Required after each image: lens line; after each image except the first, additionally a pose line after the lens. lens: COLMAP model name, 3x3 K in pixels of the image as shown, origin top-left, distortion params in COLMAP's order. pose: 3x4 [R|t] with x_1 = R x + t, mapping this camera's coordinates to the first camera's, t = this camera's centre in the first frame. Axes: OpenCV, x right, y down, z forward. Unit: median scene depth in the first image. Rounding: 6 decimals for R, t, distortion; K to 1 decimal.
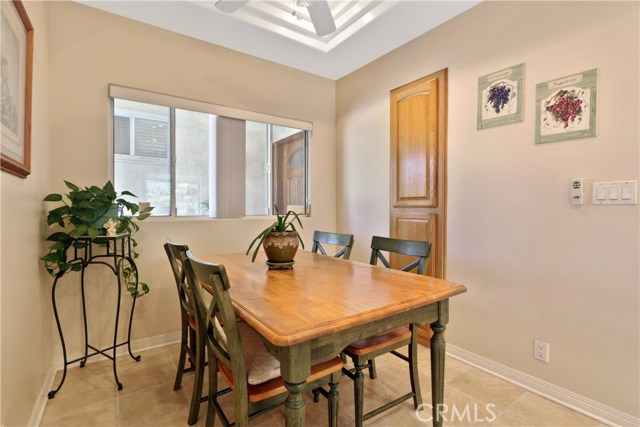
lens RADIAL K [[304.3, 0, 319.6], [0, 304.3, 215.3], [0, 0, 1]] dist [-0.012066, 0.001246]
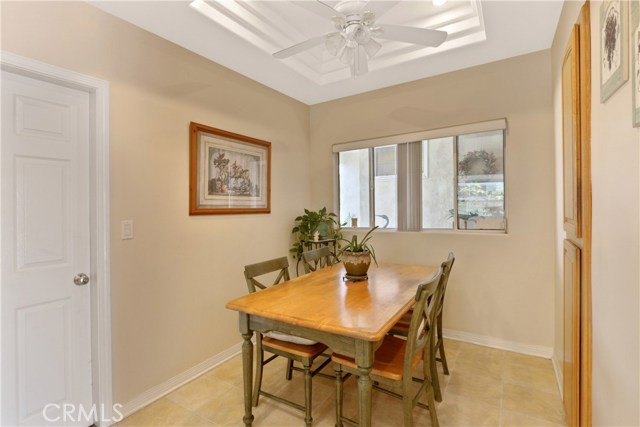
lens RADIAL K [[304.3, 0, 320.1], [0, 304.3, 211.8], [0, 0, 1]] dist [-0.012066, 0.001246]
pose [[0.403811, -0.001455, -0.914841, 0.873599], [0.013391, 0.999901, 0.004321, -0.104009], [0.914745, -0.013996, 0.403790, 0.336336]]
